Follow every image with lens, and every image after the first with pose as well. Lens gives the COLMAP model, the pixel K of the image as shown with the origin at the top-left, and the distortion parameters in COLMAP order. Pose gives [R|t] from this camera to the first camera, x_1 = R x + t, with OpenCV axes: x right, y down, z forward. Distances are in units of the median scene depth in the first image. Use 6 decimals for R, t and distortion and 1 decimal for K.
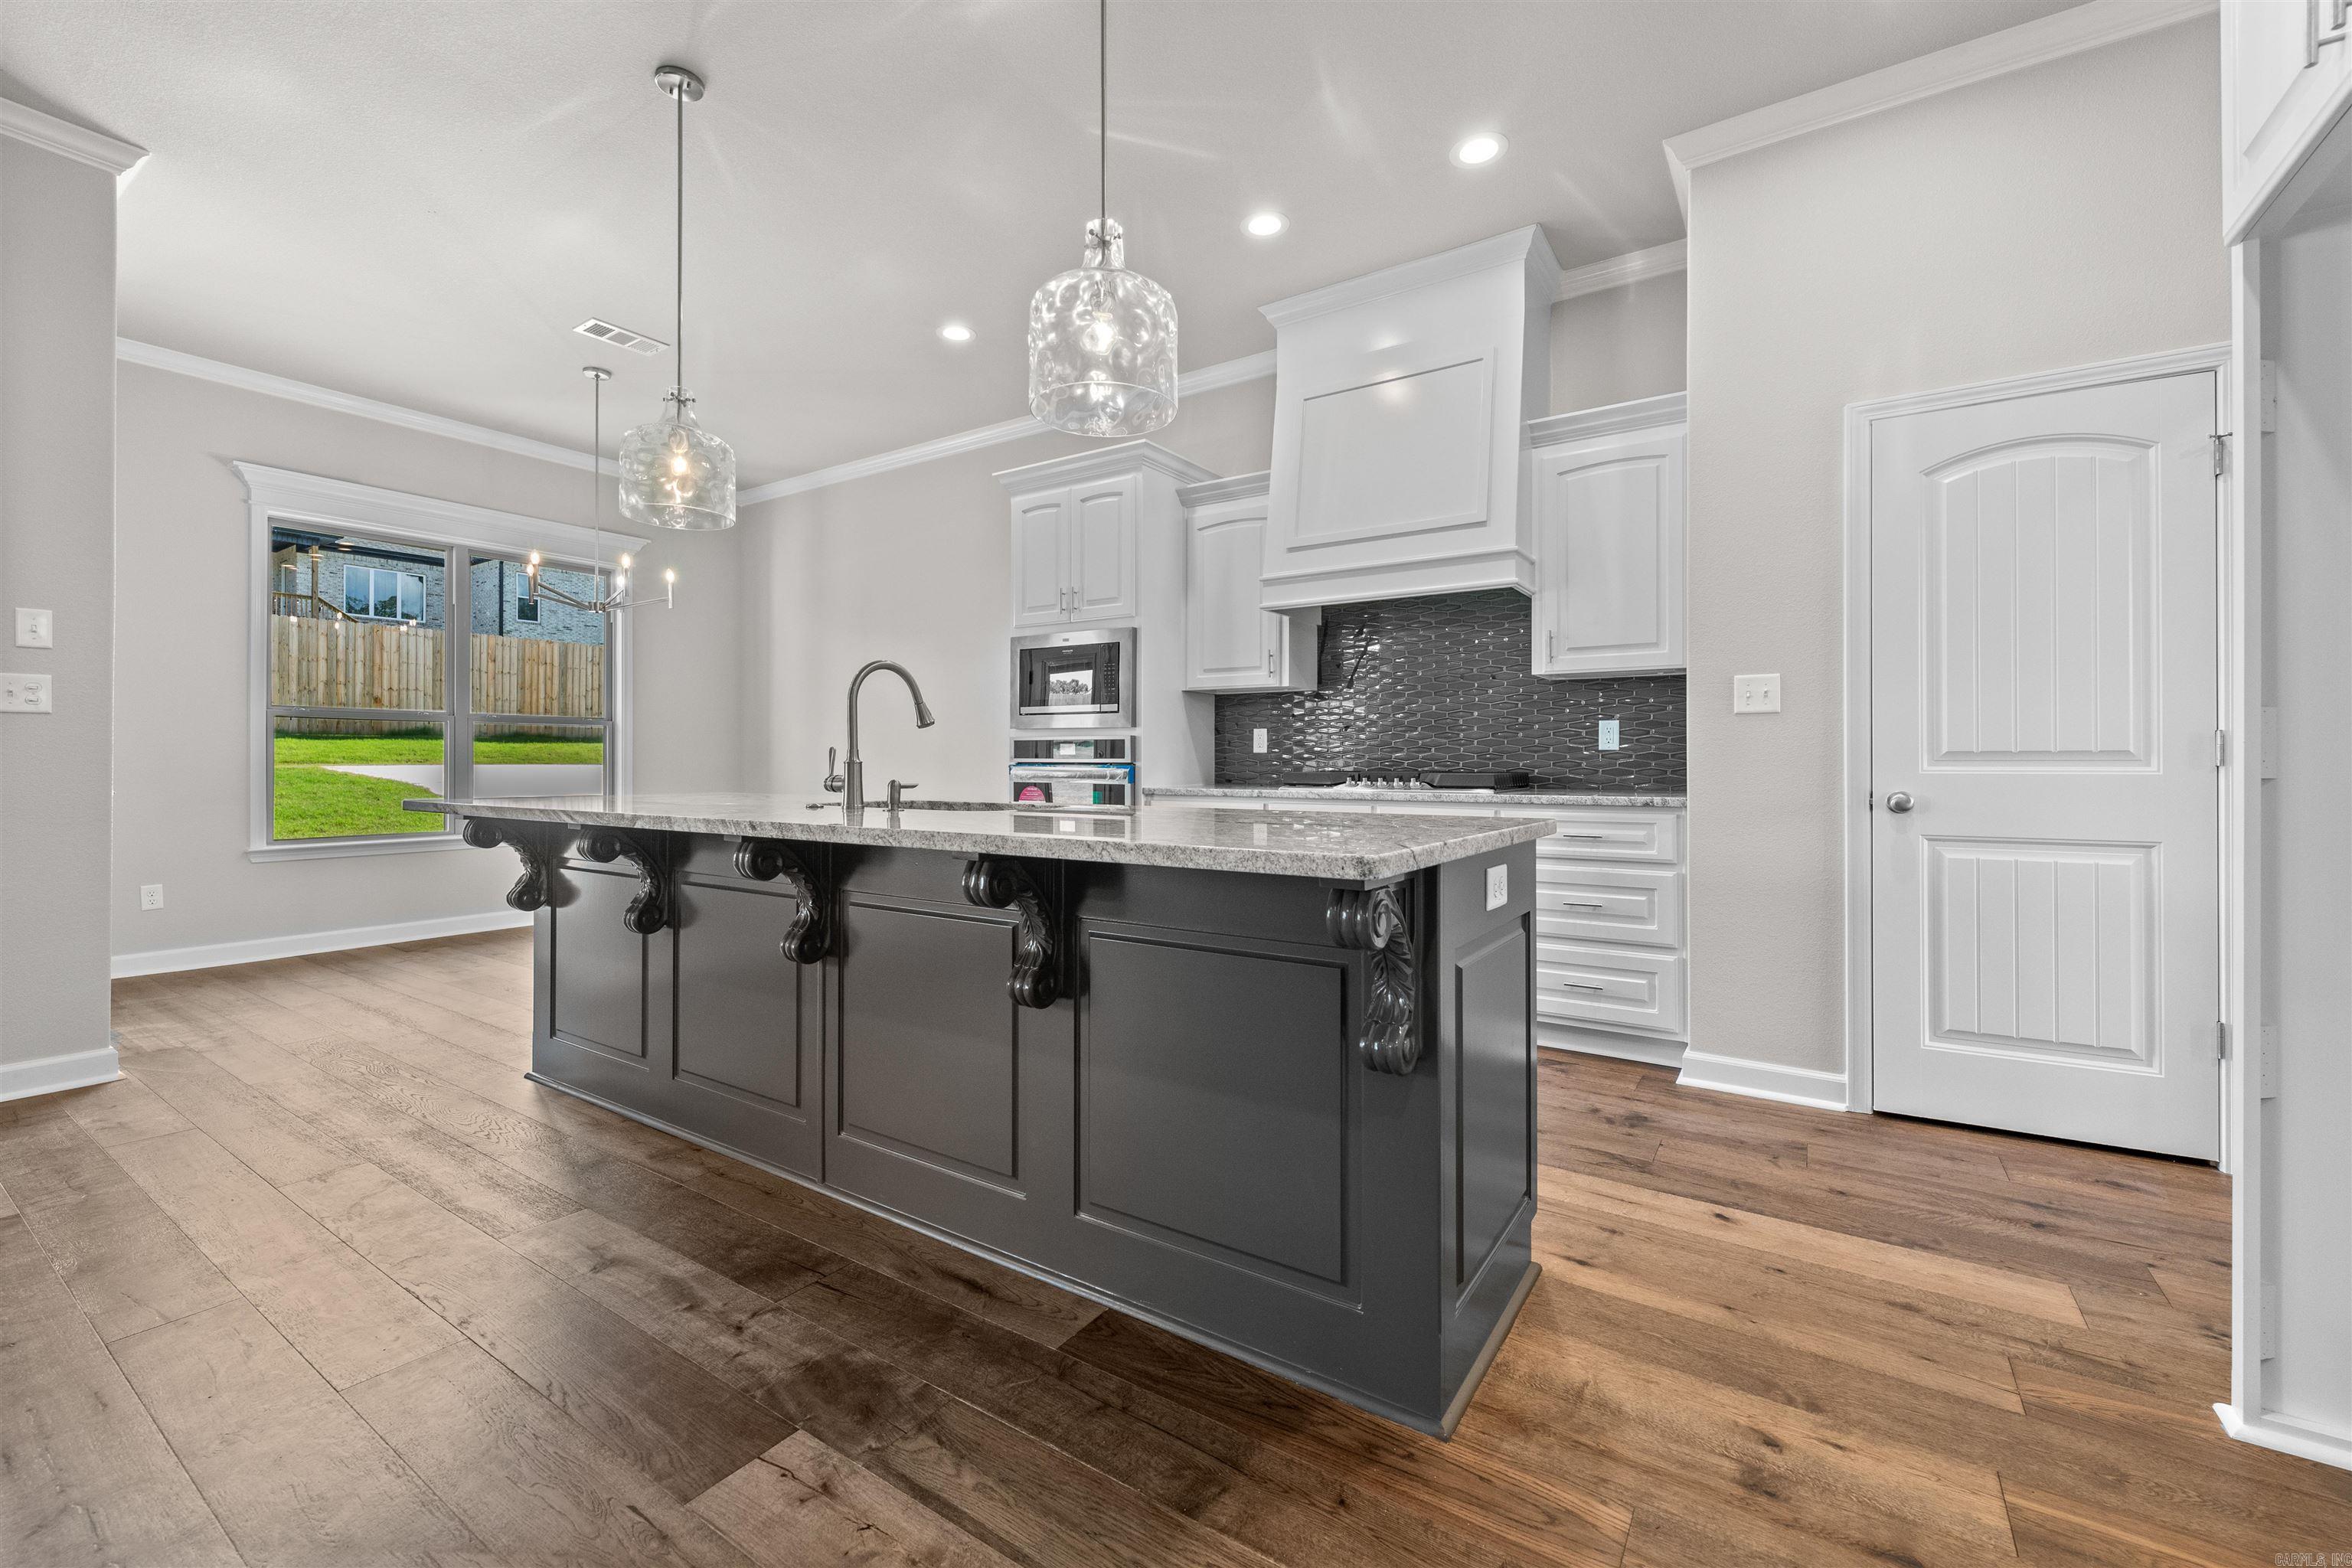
lens RADIAL K [[965.4, 0, 1173.3], [0, 965.4, 748.3], [0, 0, 1]] dist [0.003024, -0.001117]
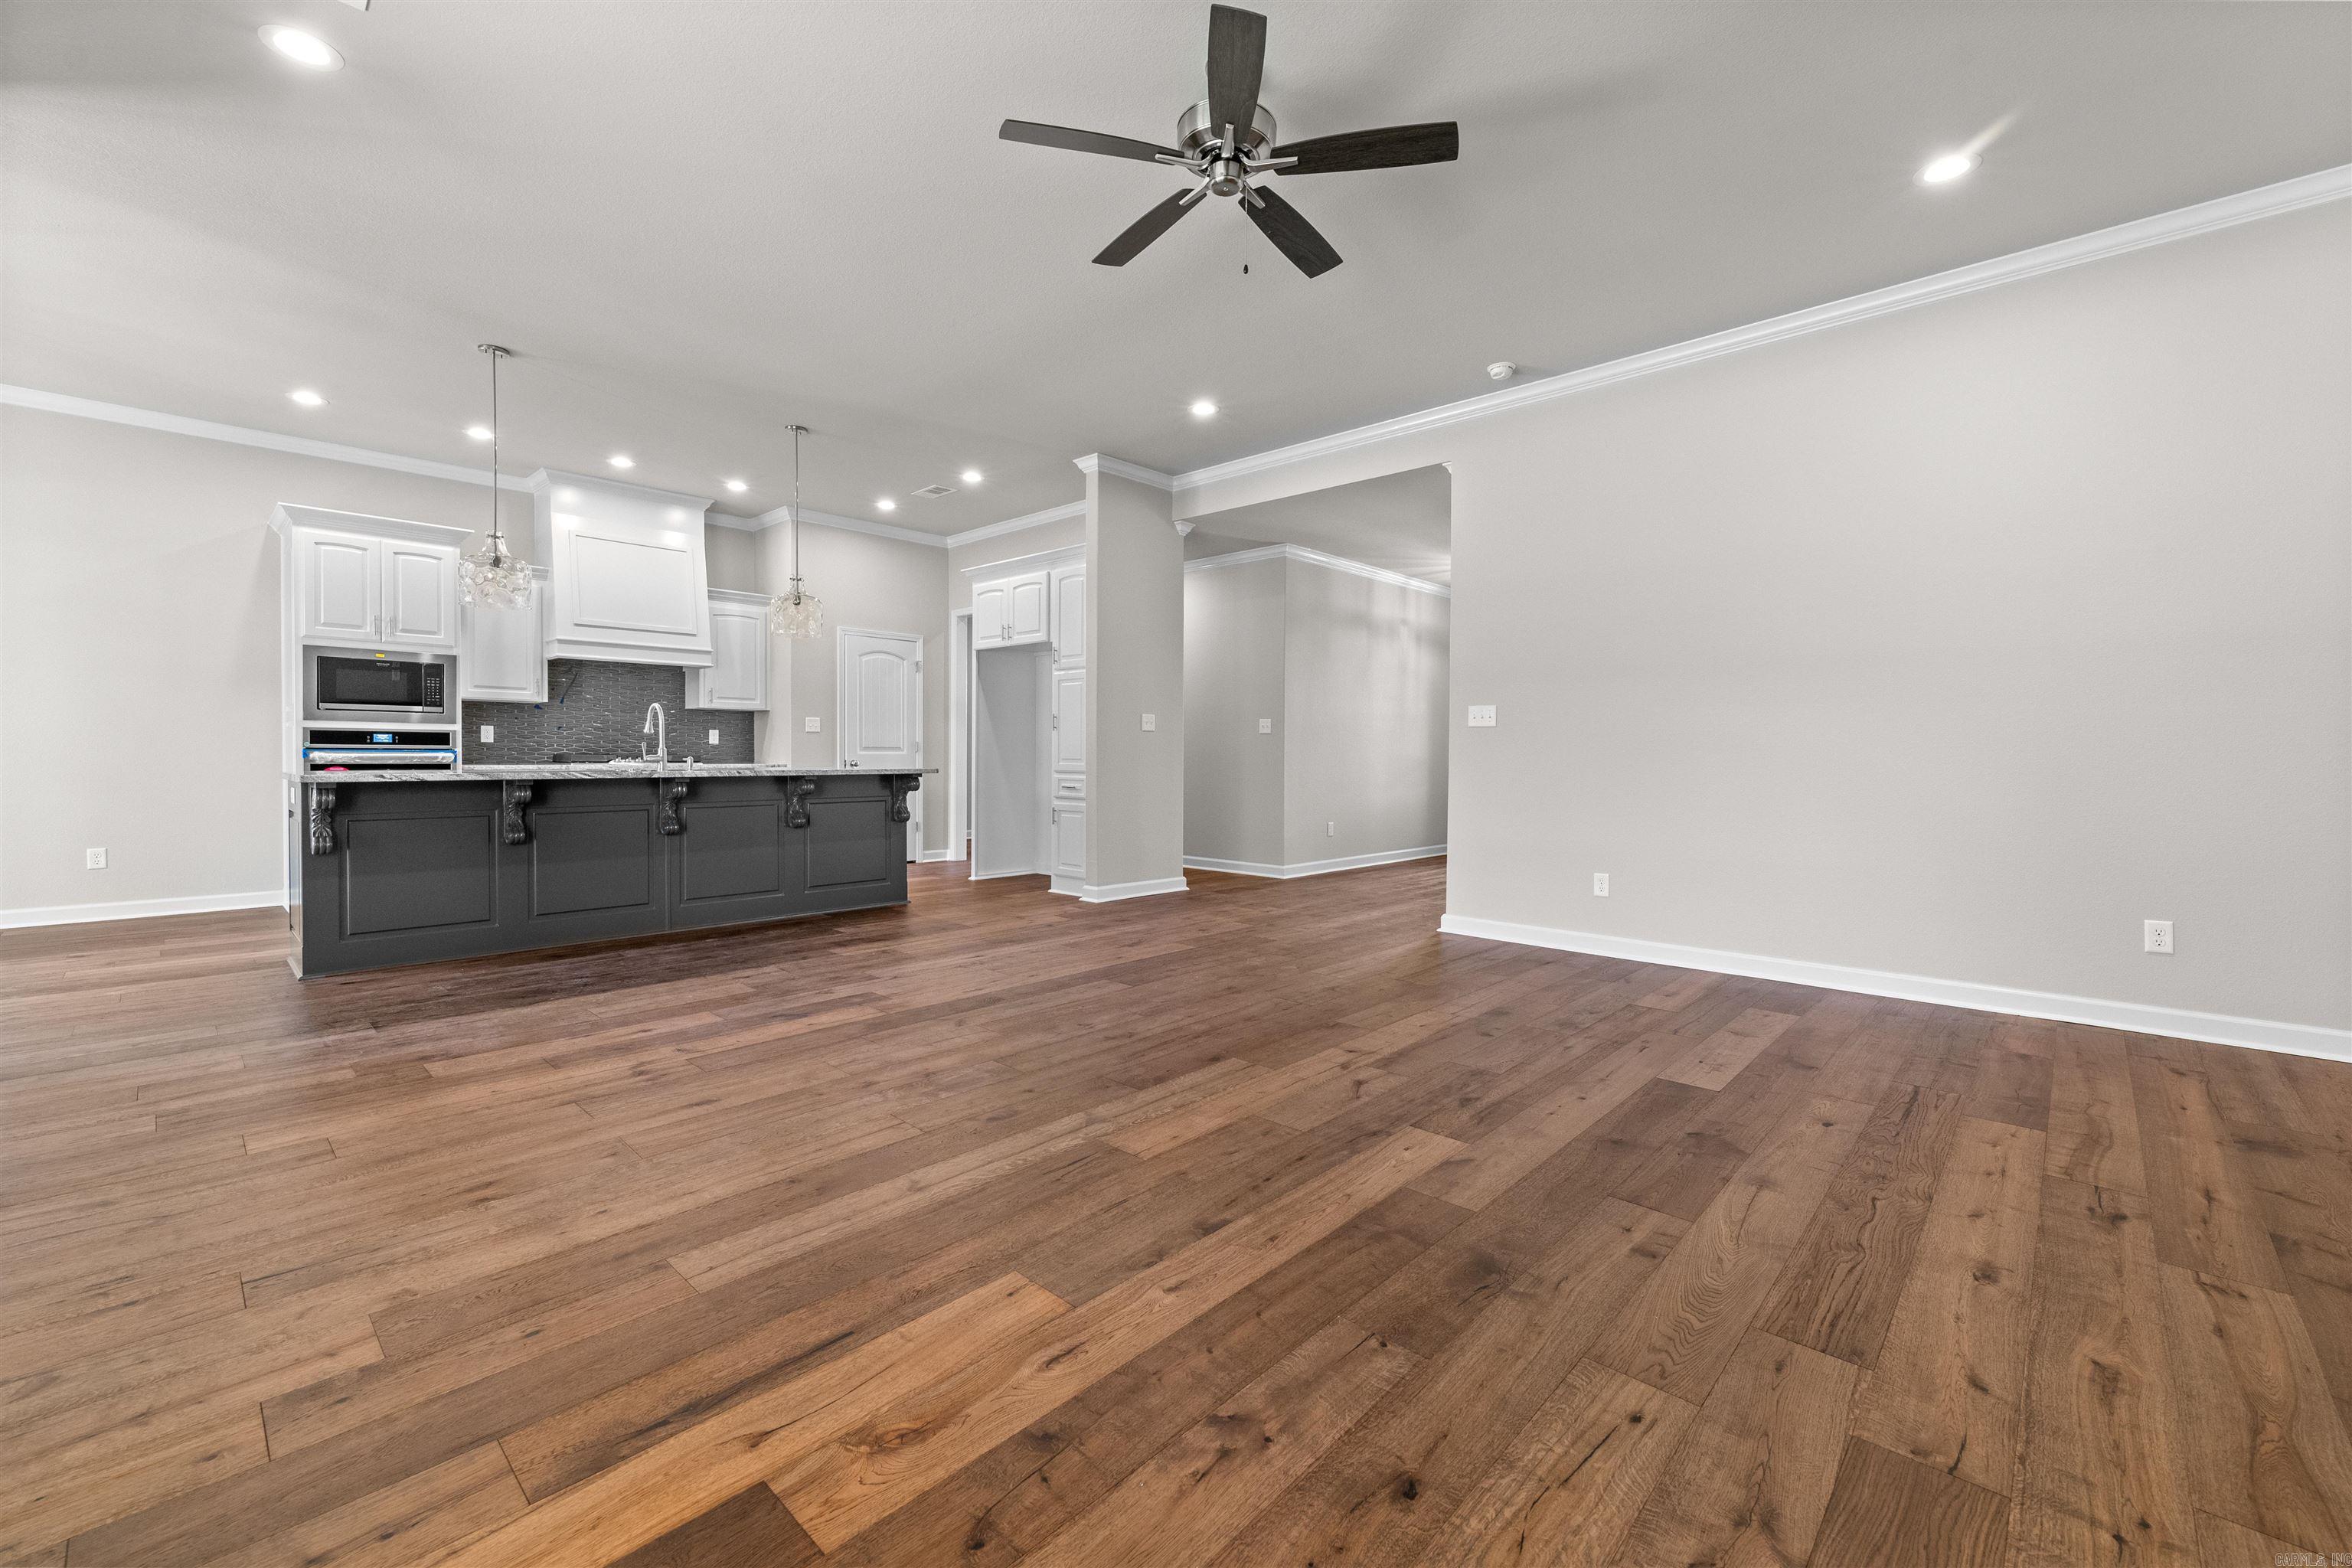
lens RADIAL K [[960.2, 0, 1175.4], [0, 960.2, 779.6], [0, 0, 1]] dist [0.001755, -0.000036]
pose [[0.165295, -0.027517, 0.985860, -1.579264], [-0.019337, 0.999328, 0.031136, -0.005817], [-0.986055, -0.024210, 0.164652, -0.375485]]
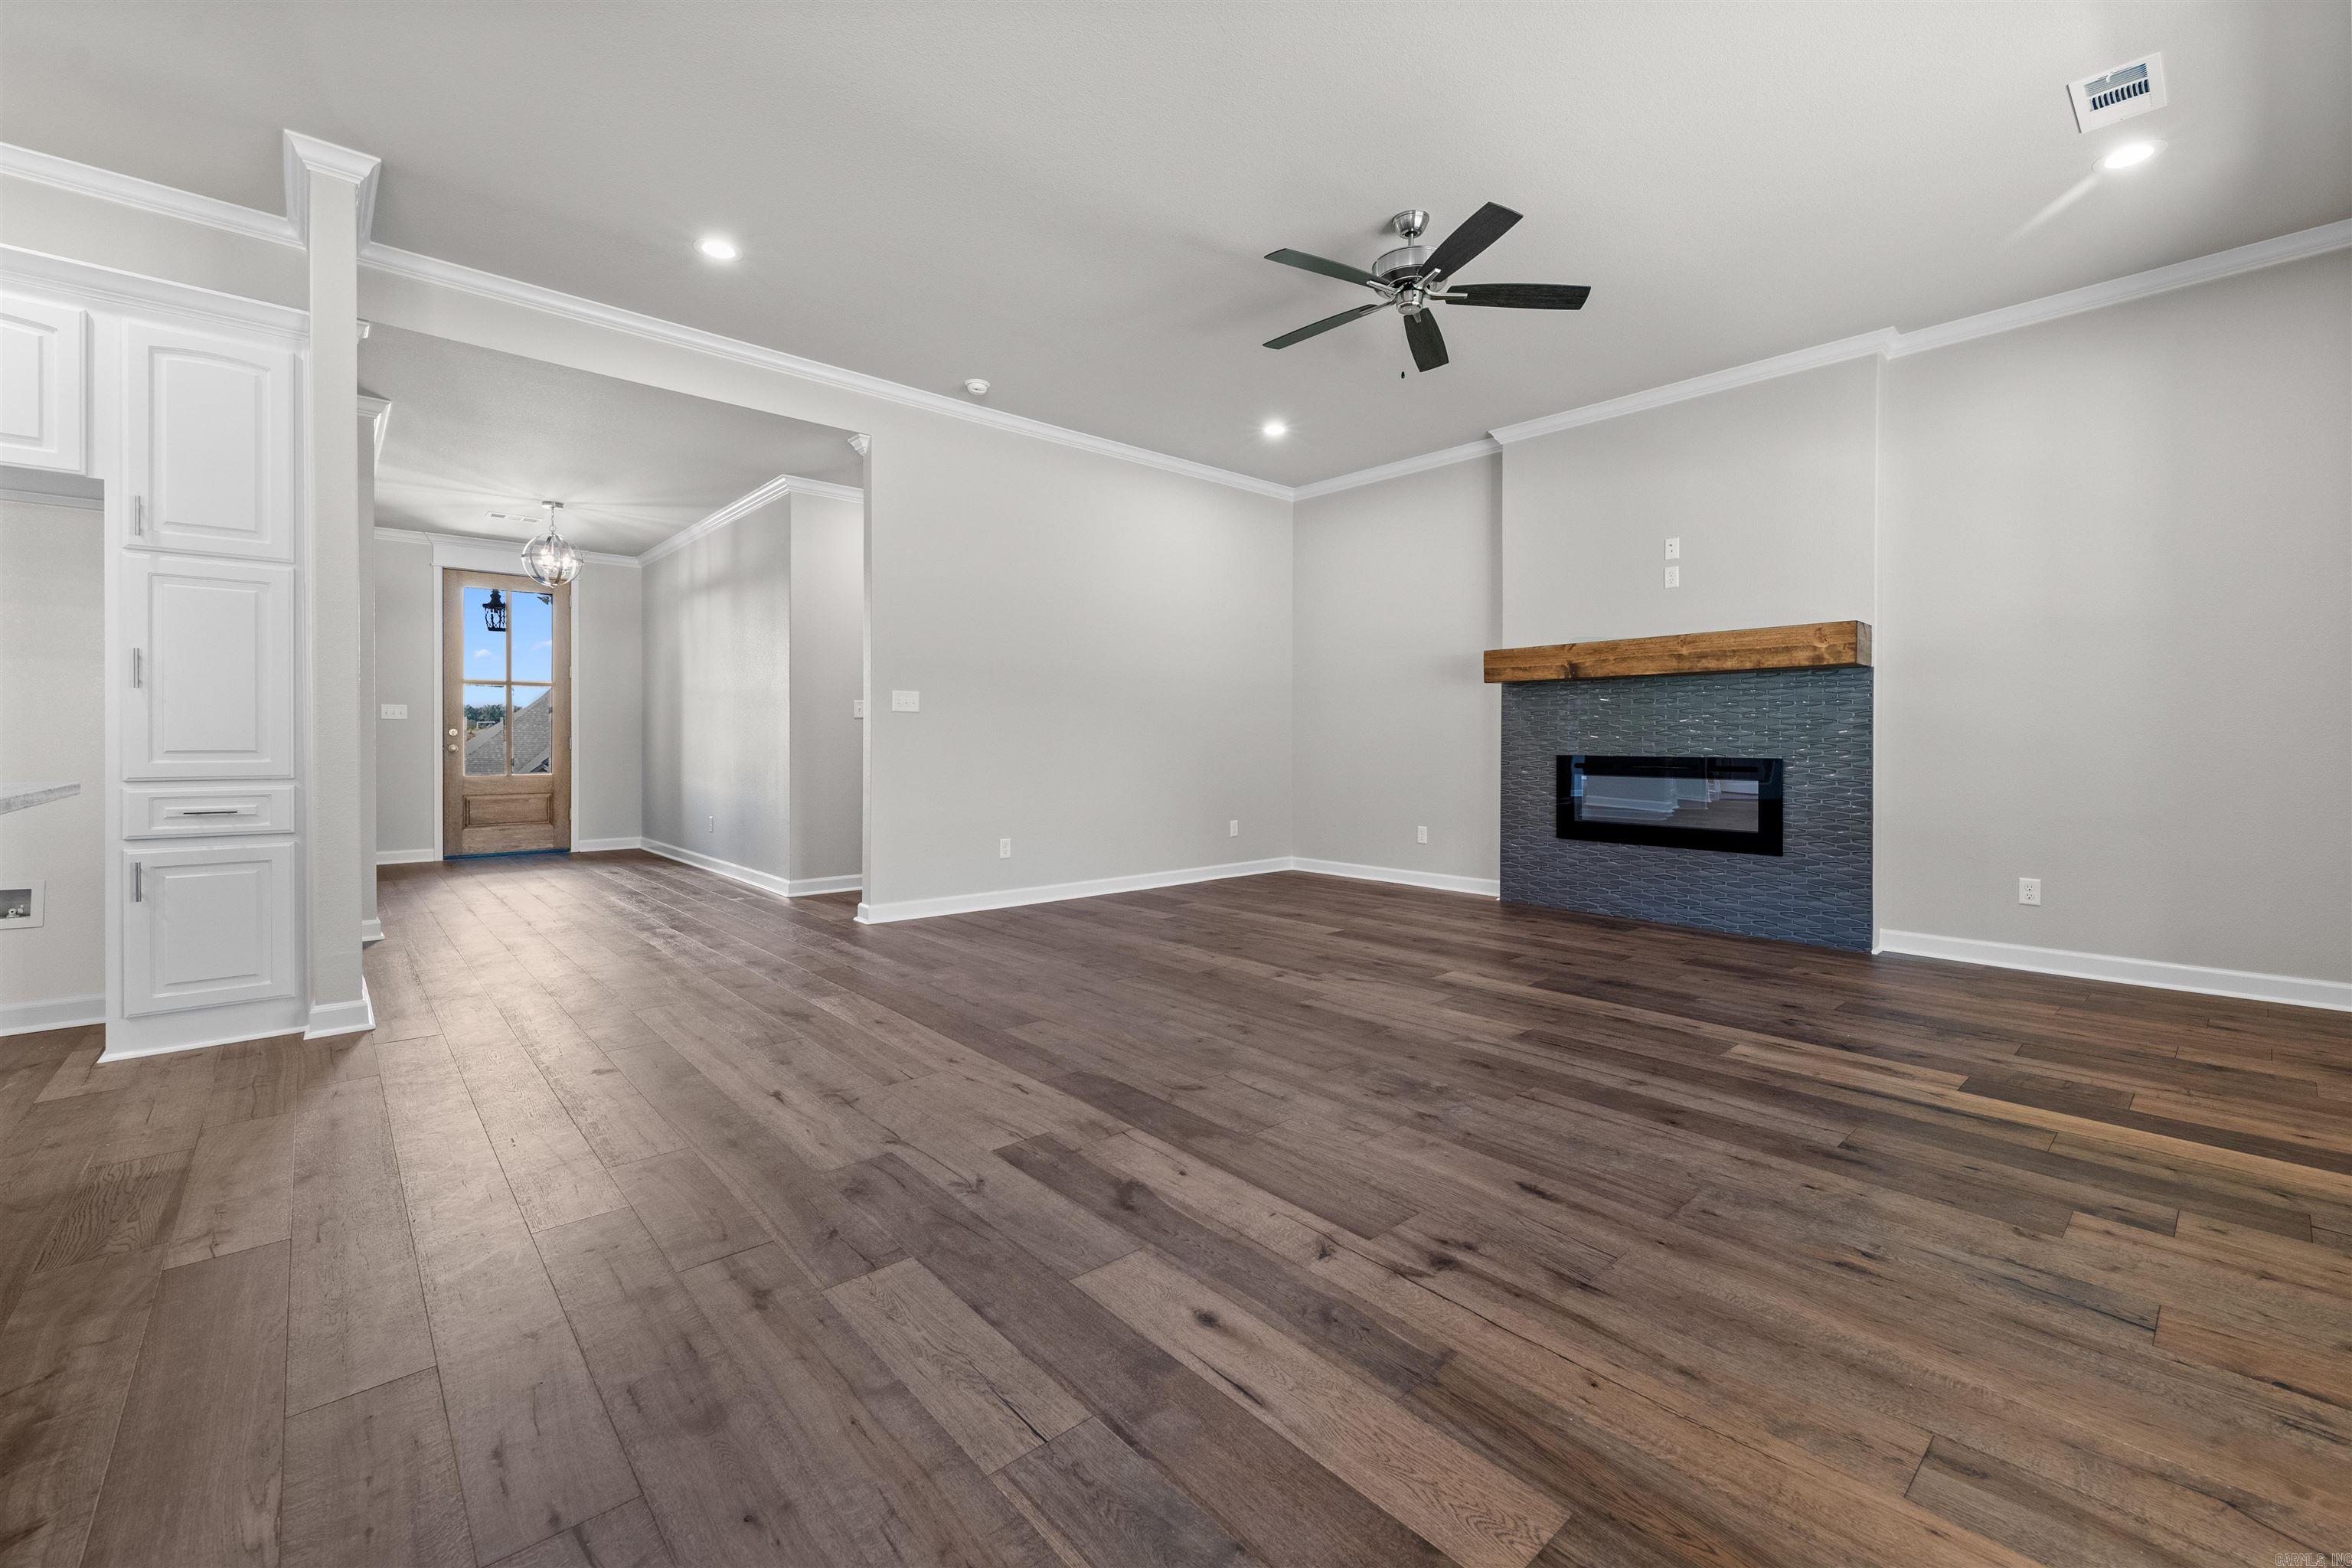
lens RADIAL K [[965.4, 0, 1173.3], [0, 965.4, 748.3], [0, 0, 1]] dist [0.003024, -0.001117]
pose [[-0.967889, -0.006436, 0.251294, -0.809646], [-0.007834, 0.999959, -0.004564, 0.012235], [-0.251255, -0.006386, -0.967900, 0.781441]]
